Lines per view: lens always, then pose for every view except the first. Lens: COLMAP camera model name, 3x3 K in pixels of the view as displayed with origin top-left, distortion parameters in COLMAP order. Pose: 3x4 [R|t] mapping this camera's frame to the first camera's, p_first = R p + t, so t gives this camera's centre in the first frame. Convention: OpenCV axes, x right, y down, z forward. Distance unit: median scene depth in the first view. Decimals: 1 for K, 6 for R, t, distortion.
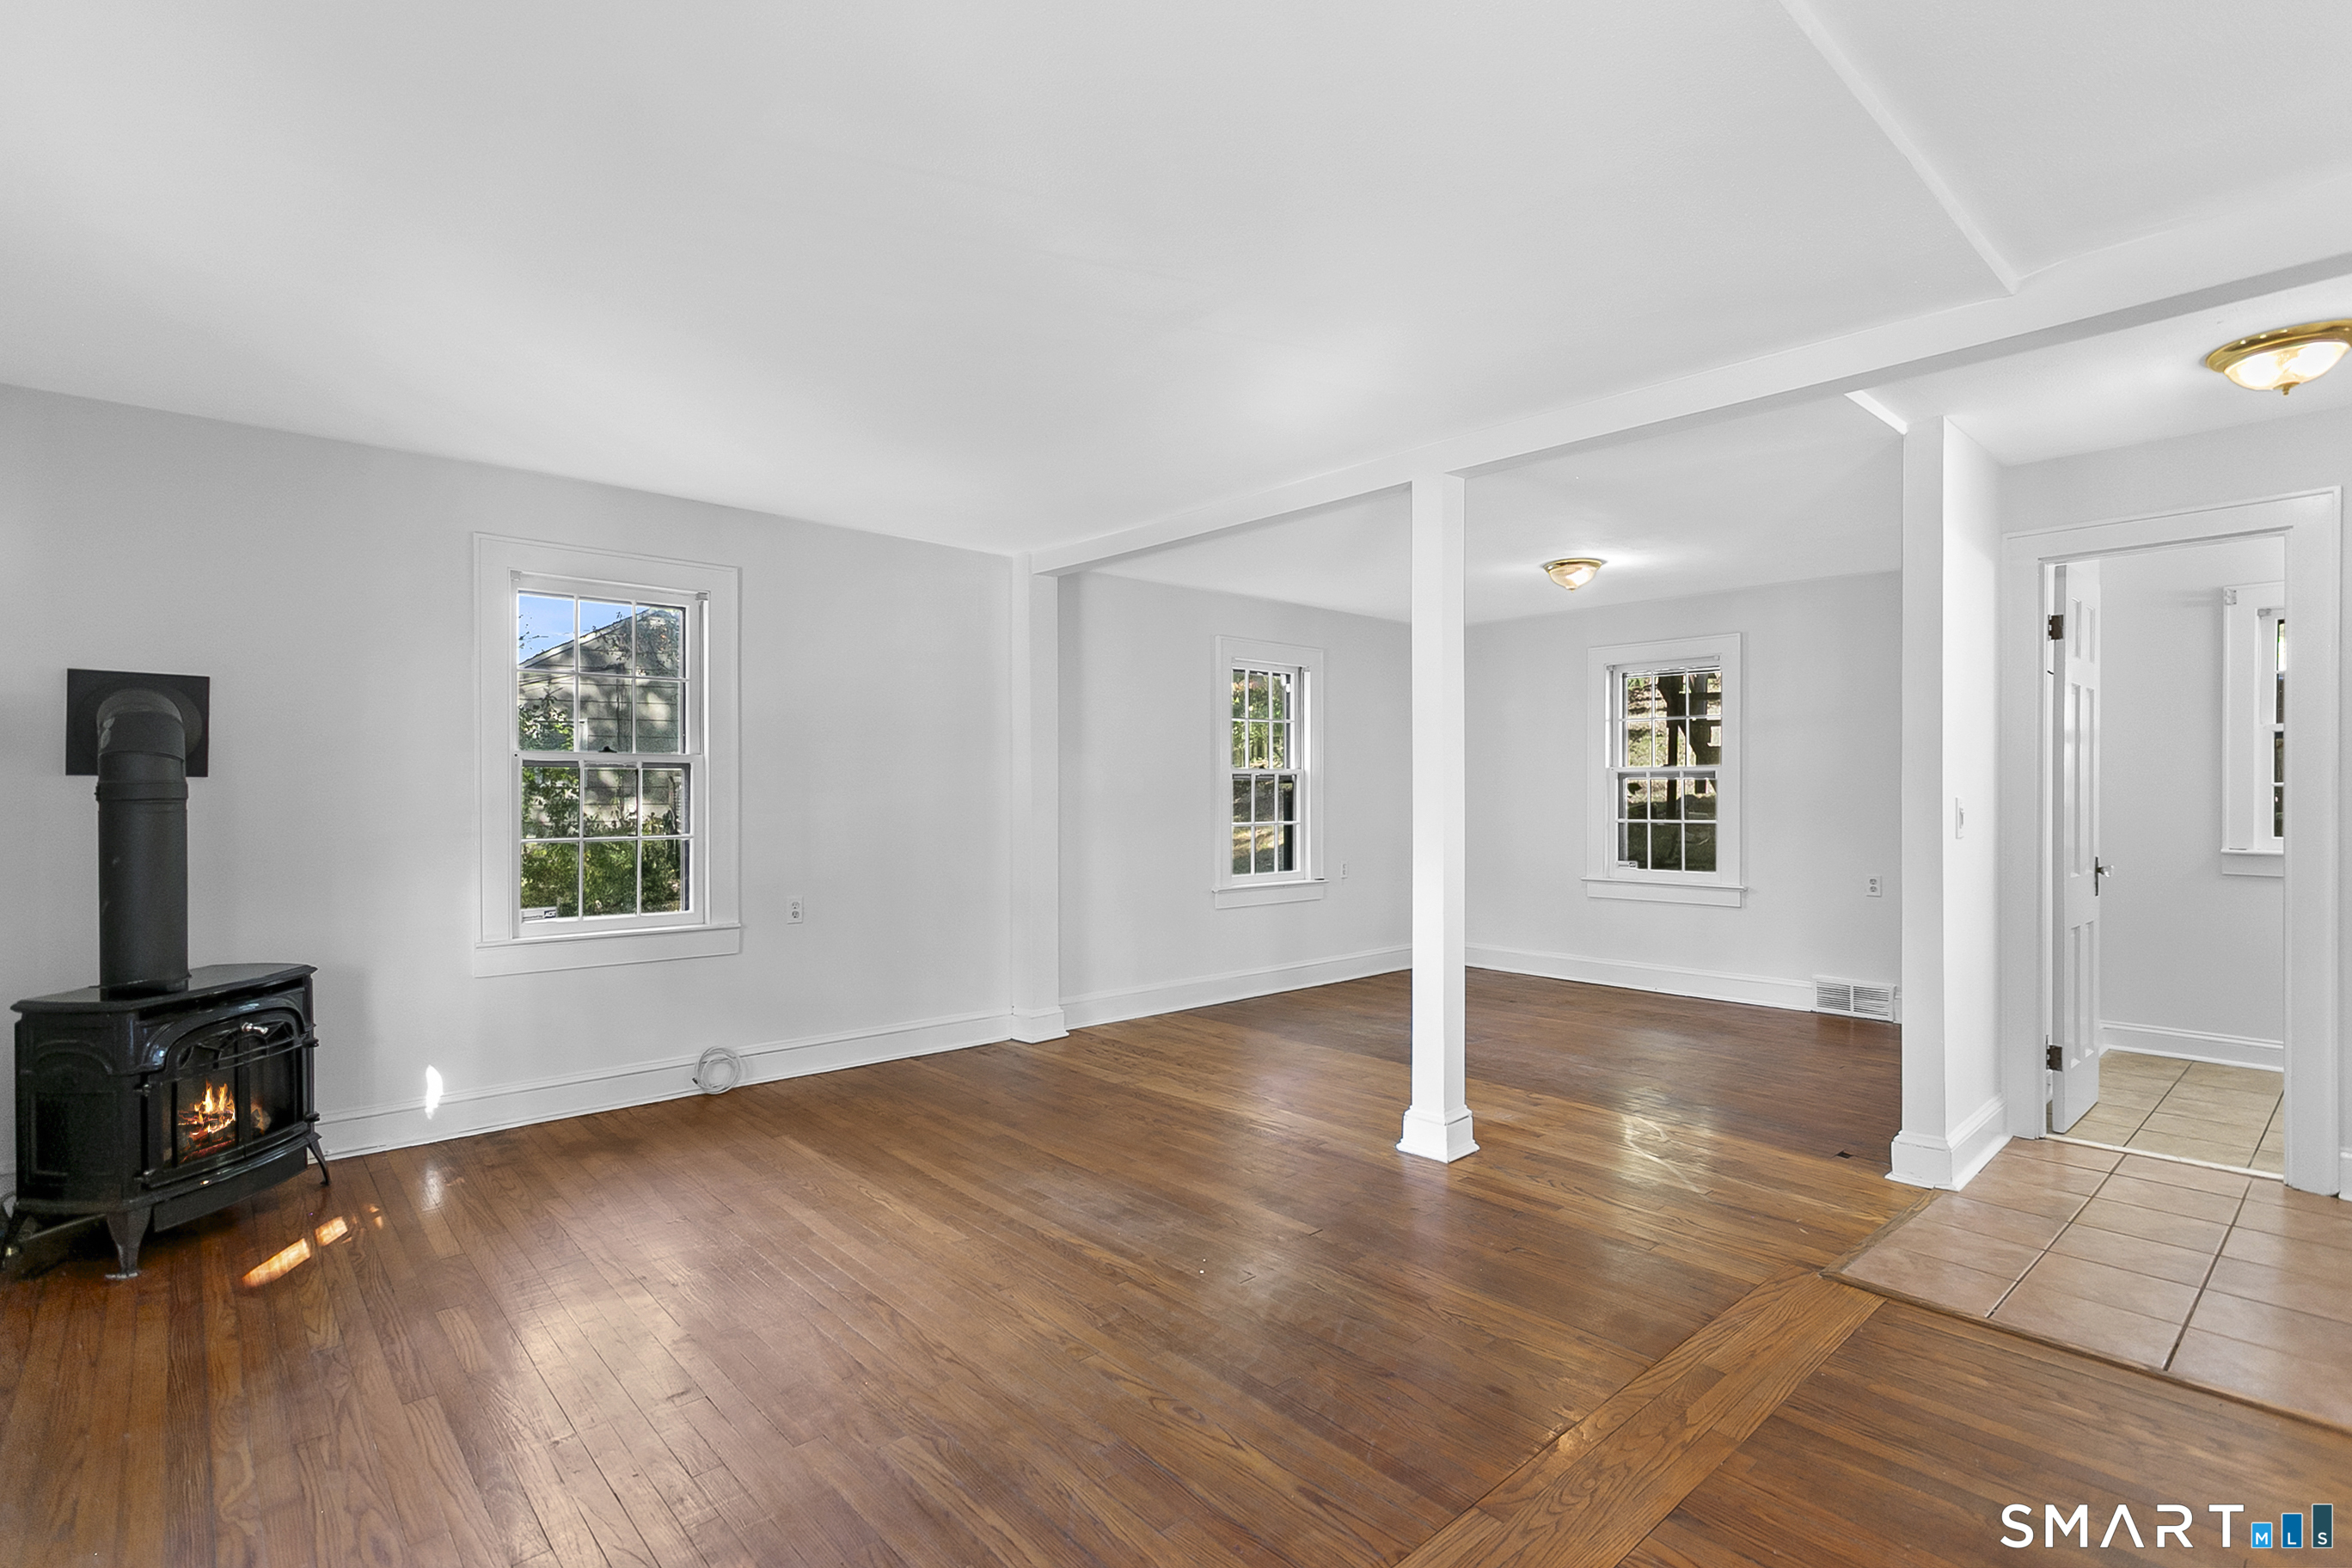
lens RADIAL K [[1114.5, 0, 1176.8], [0, 1114.5, 796.5], [0, 0, 1]] dist [0.004202, 0.002100]
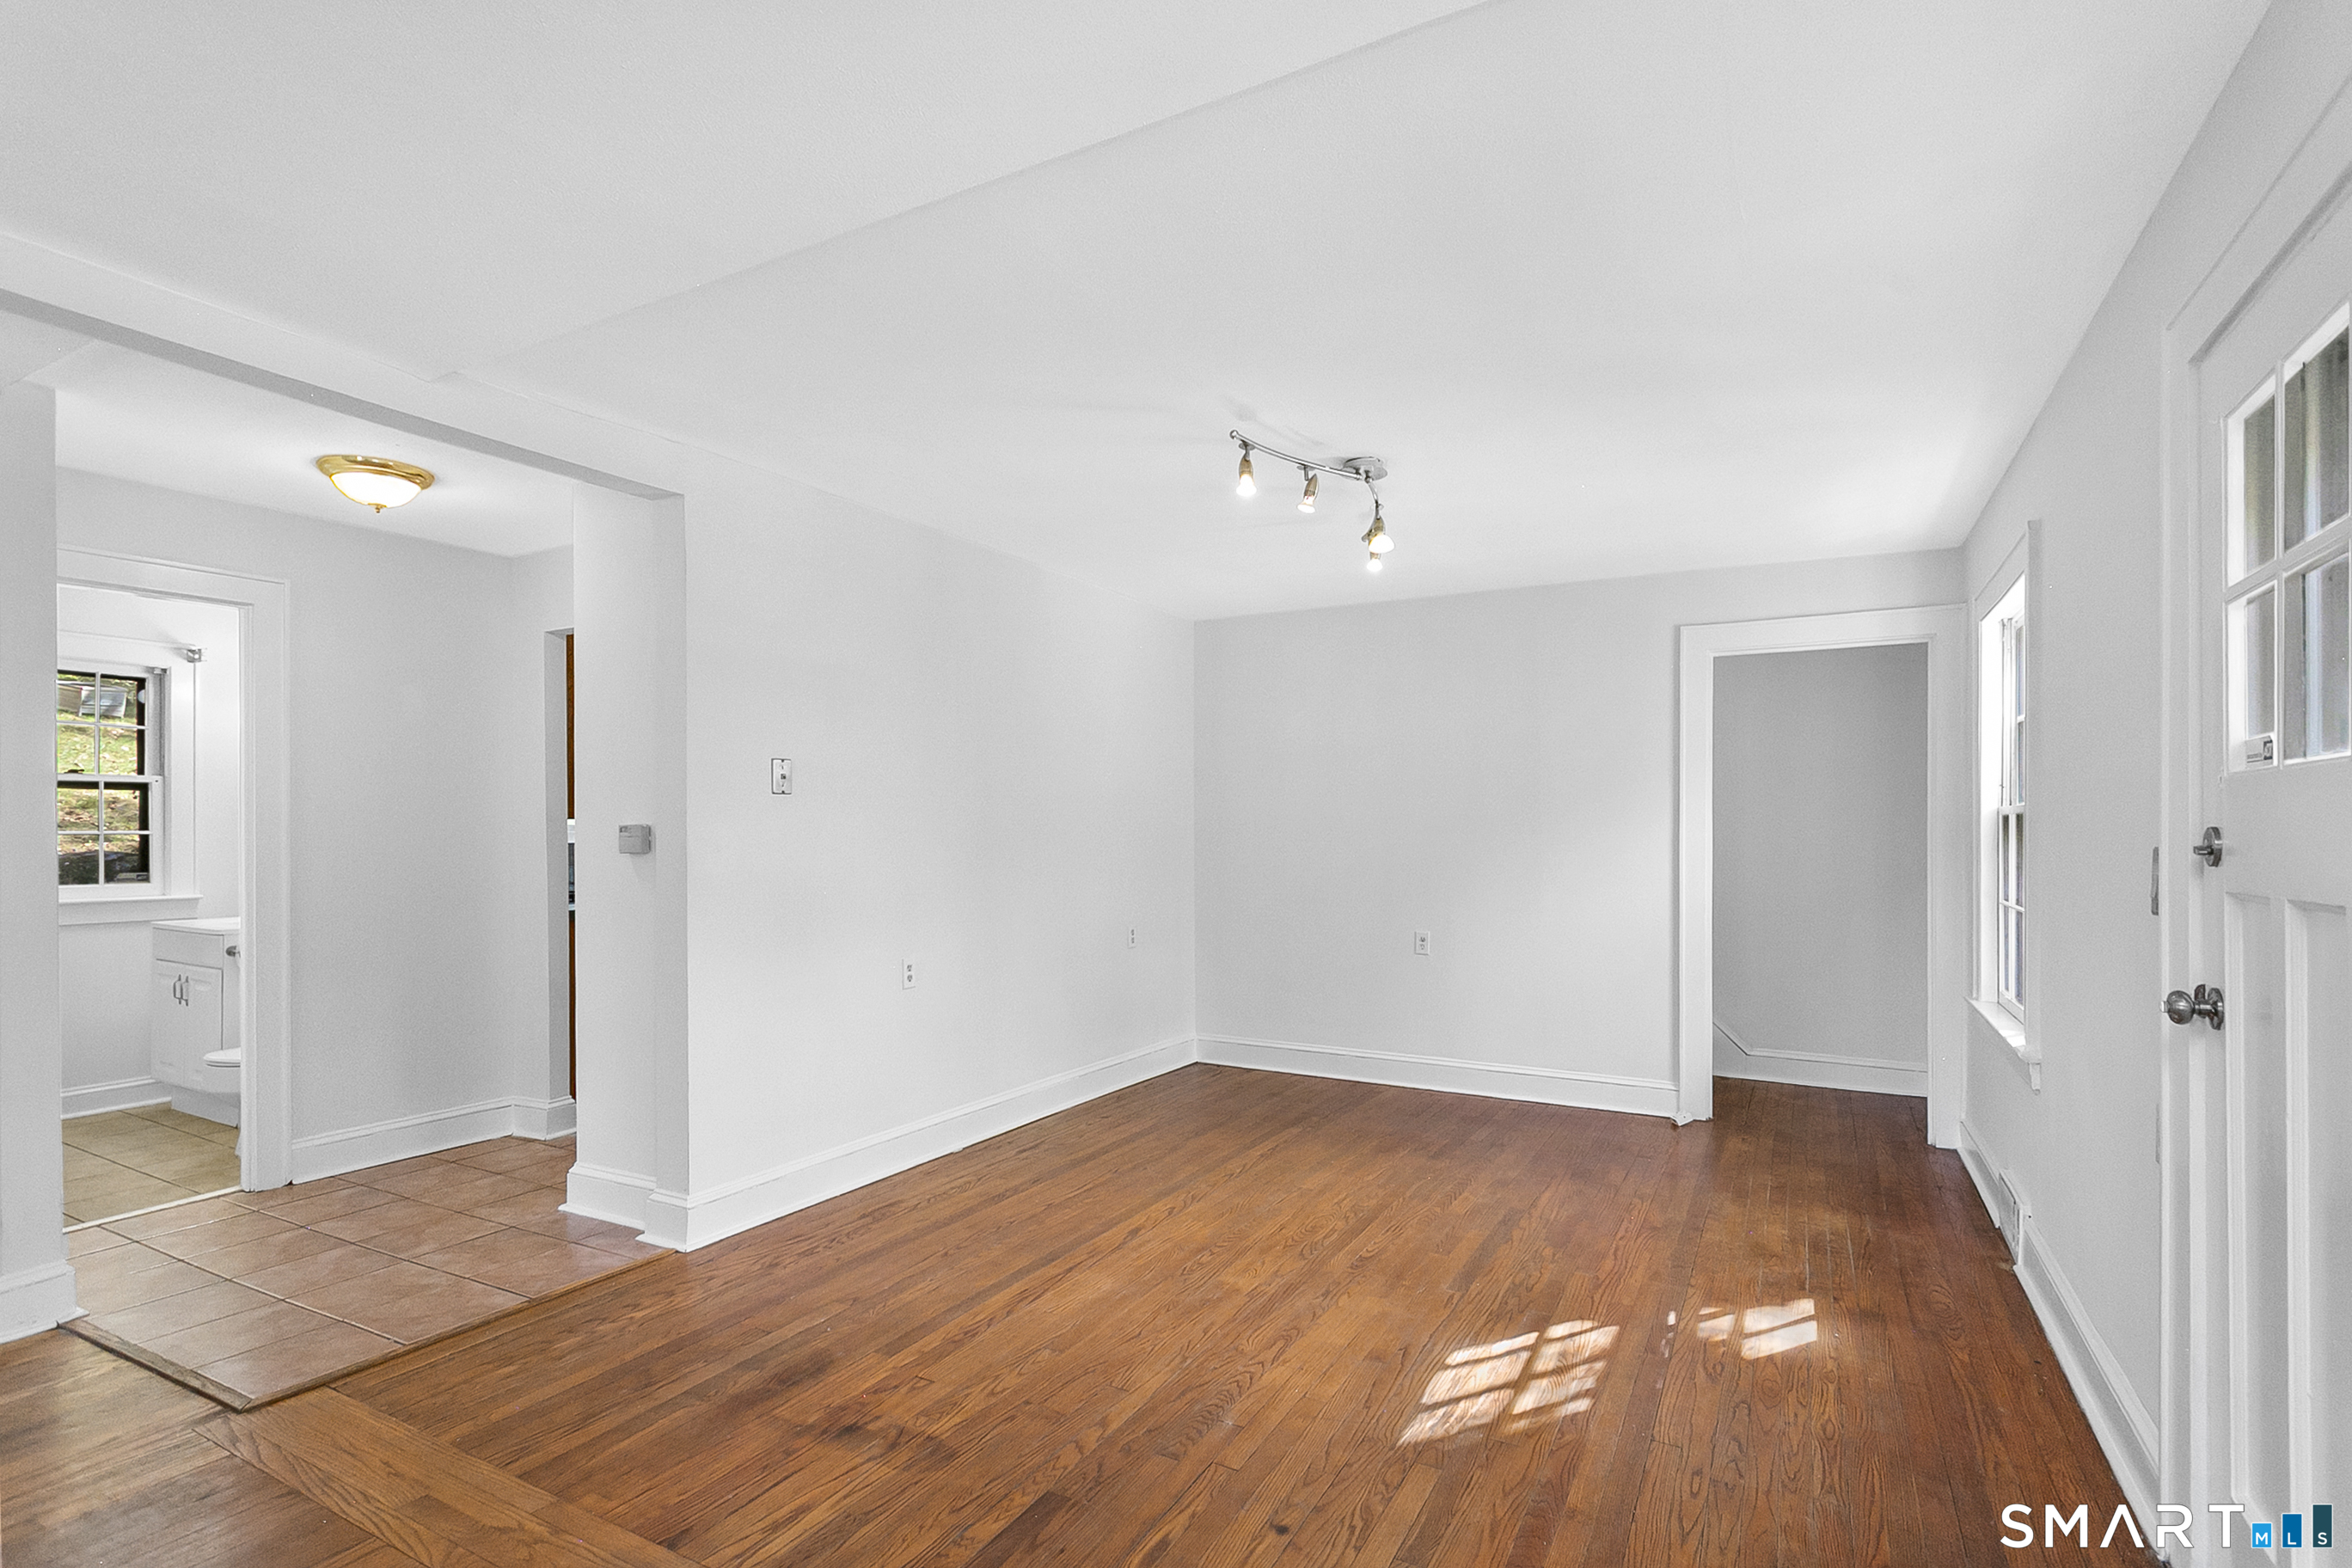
lens RADIAL K [[1126.8, 0, 1174.1], [0, 1126.8, 831.8], [0, 0, 1]] dist [0.005385, 0.001159]
pose [[-0.318682, -0.000658, 0.947861, -0.363455], [0.010451, 0.999937, 0.004208, -0.007359], [-0.947804, 0.011247, -0.318655, 0.467894]]
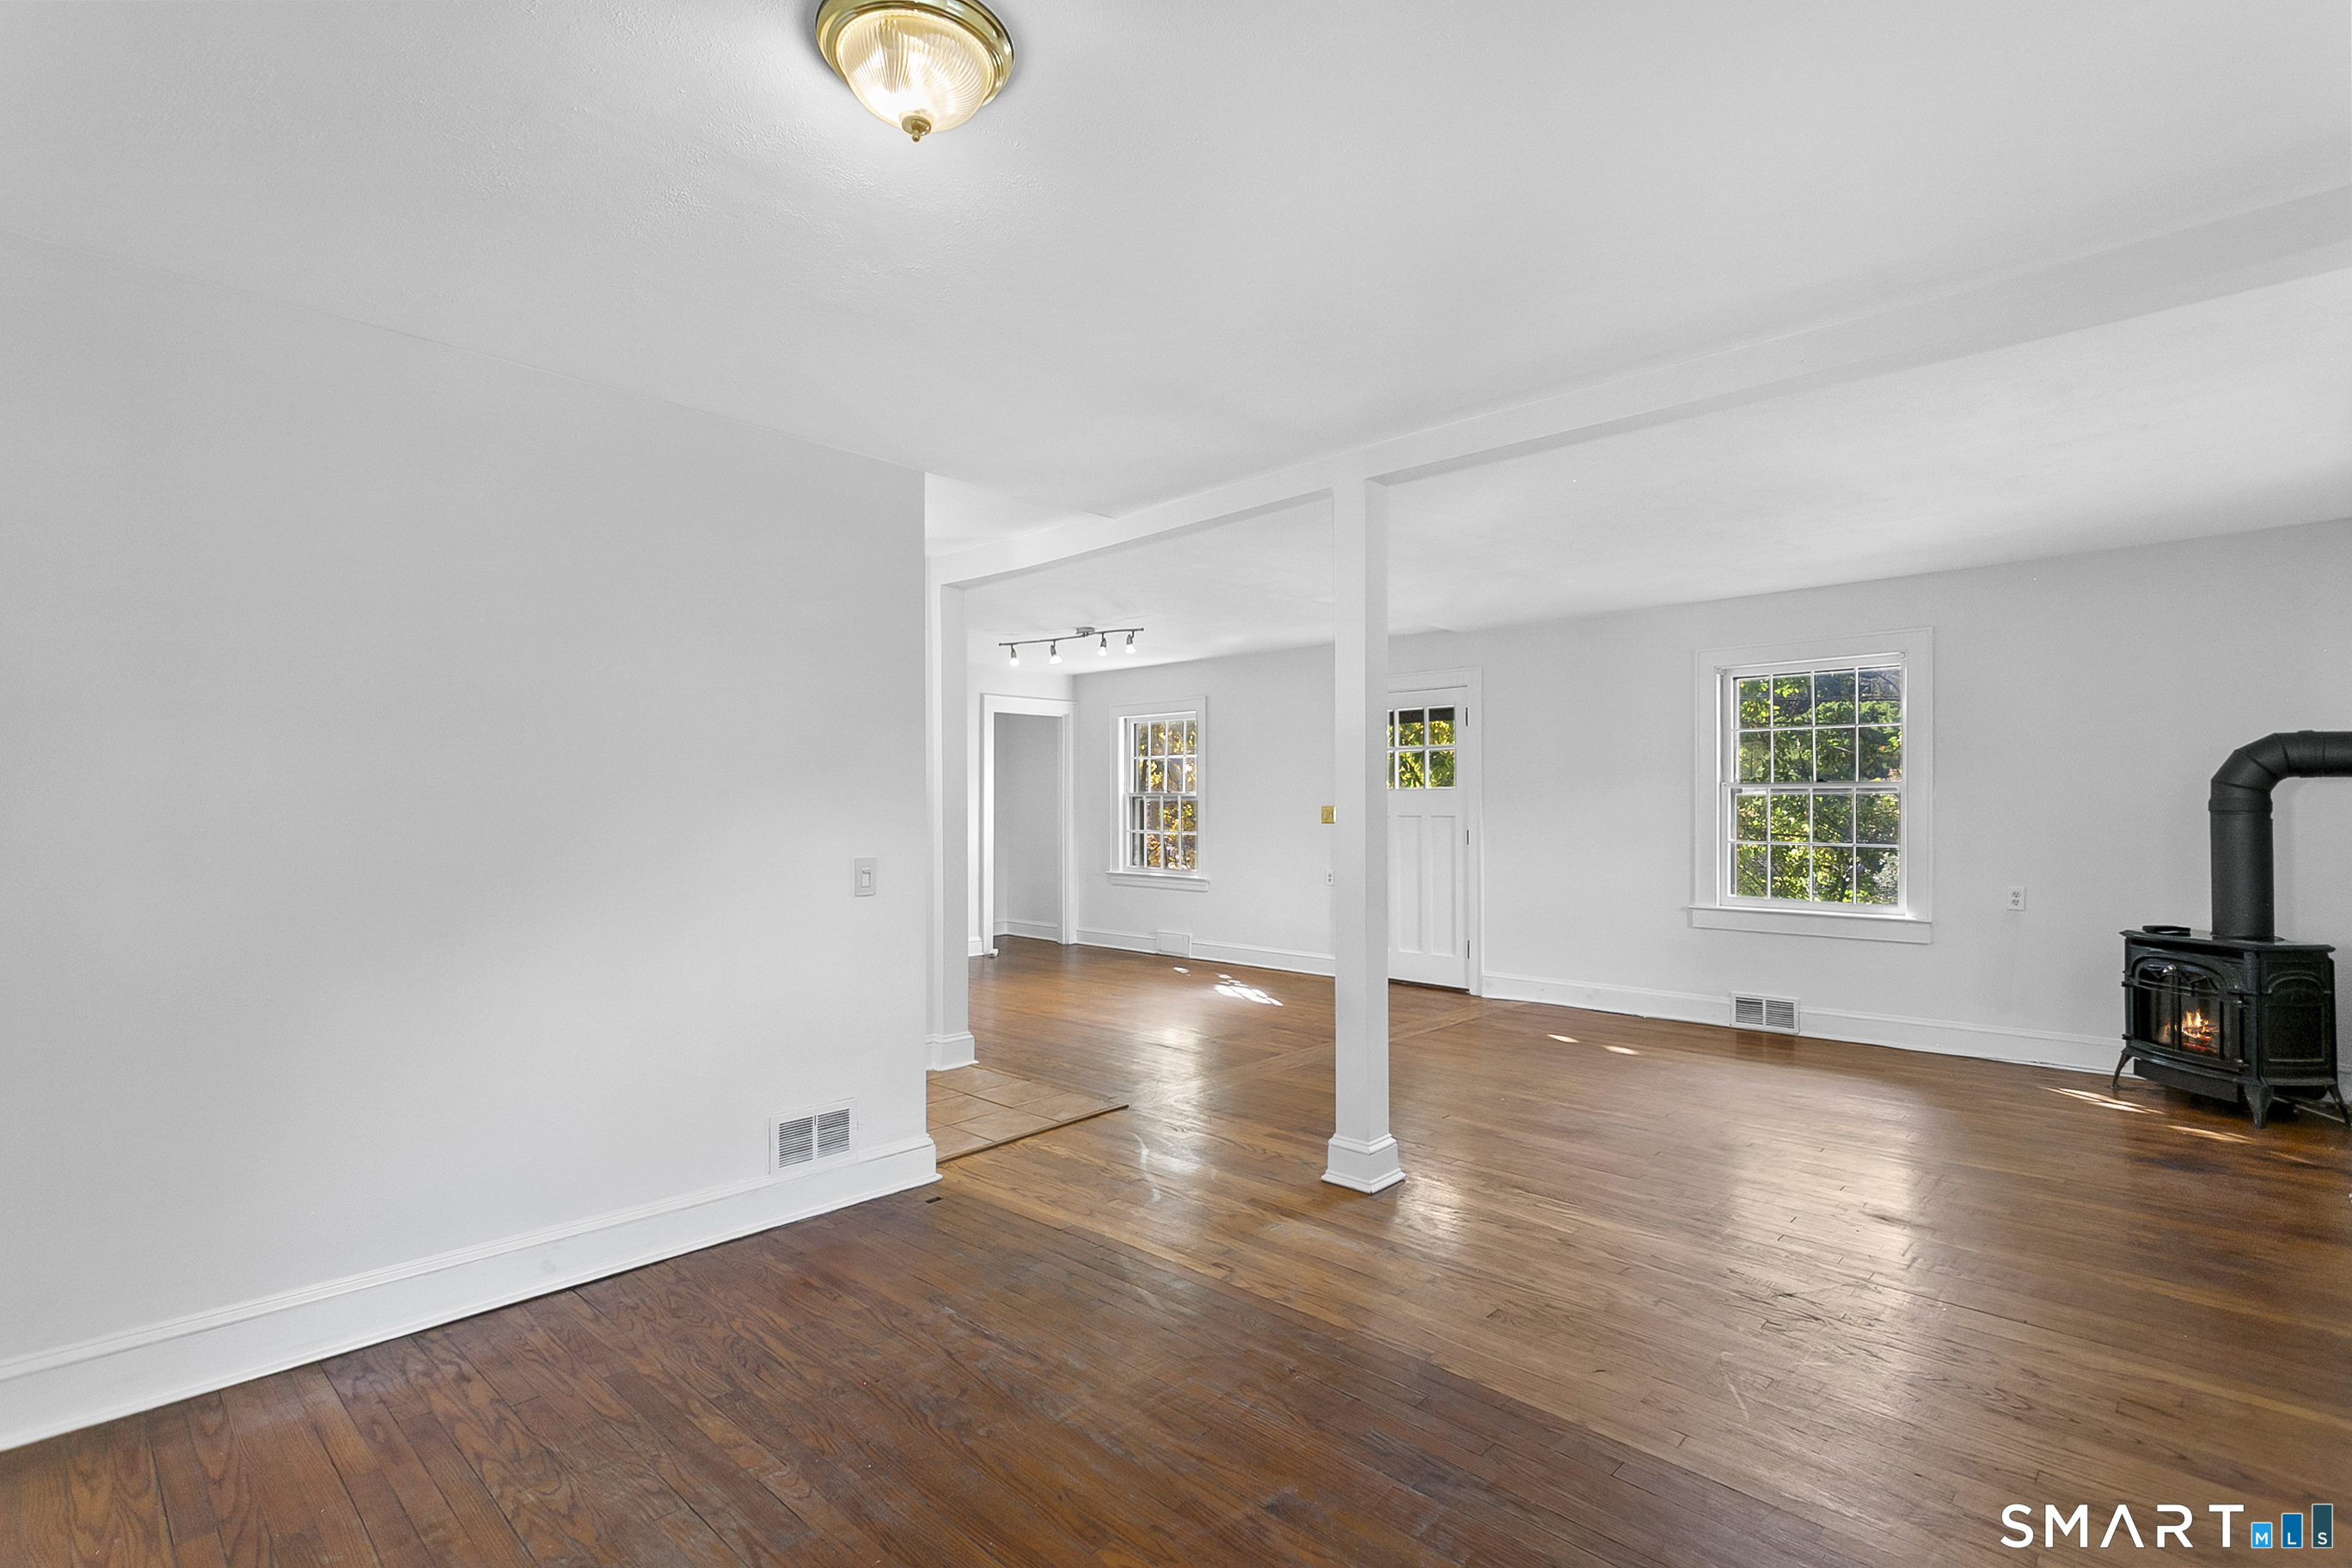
lens RADIAL K [[1114.5, 0, 1176.8], [0, 1114.5, 796.5], [0, 0, 1]] dist [0.004202, 0.002100]
pose [[-0.997503, 0.001153, -0.070612, 0.485328], [0.000850, 0.999990, 0.004332, -0.021161], [0.070617, 0.004261, -0.997494, 2.047411]]
